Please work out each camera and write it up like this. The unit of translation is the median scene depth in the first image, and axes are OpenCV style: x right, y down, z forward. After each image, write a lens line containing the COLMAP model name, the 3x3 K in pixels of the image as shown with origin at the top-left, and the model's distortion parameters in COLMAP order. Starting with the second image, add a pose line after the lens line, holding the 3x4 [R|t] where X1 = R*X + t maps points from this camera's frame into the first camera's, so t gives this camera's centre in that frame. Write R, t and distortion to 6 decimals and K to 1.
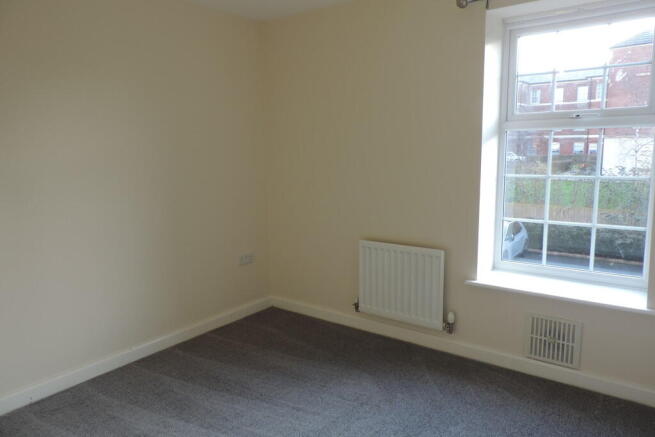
lens RADIAL K [[469.2, 0, 325.4], [0, 469.2, 221.0], [0, 0, 1]] dist [-0.007820, 0.002723]
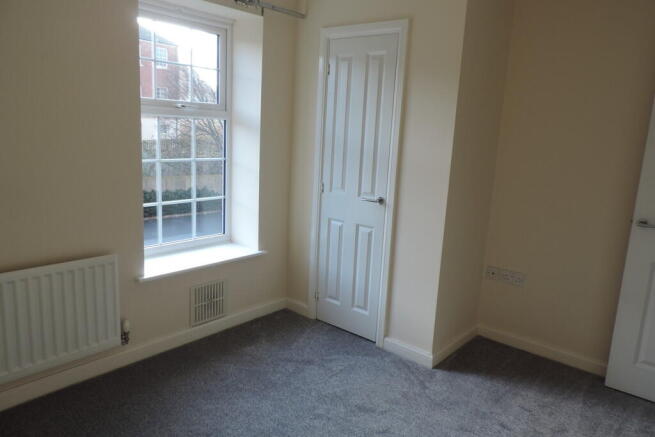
lens RADIAL K [[469.2, 0, 325.4], [0, 469.2, 221.0], [0, 0, 1]] dist [-0.007820, 0.002723]
pose [[0.024179, -0.180586, 0.983262, -0.583957], [0.095634, 0.979457, 0.177535, -0.114532], [-0.995123, 0.089741, 0.040952, 0.603606]]
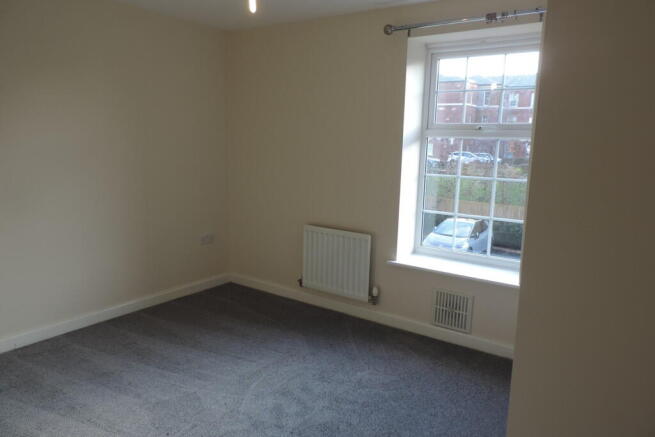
lens RADIAL K [[469.2, 0, 325.4], [0, 469.2, 221.0], [0, 0, 1]] dist [-0.007820, 0.002723]
pose [[0.998473, 0.036321, 0.041620, 0.089091], [-0.036864, 0.999244, 0.012345, 0.016742], [-0.041140, -0.013860, 0.999057, -0.197907]]
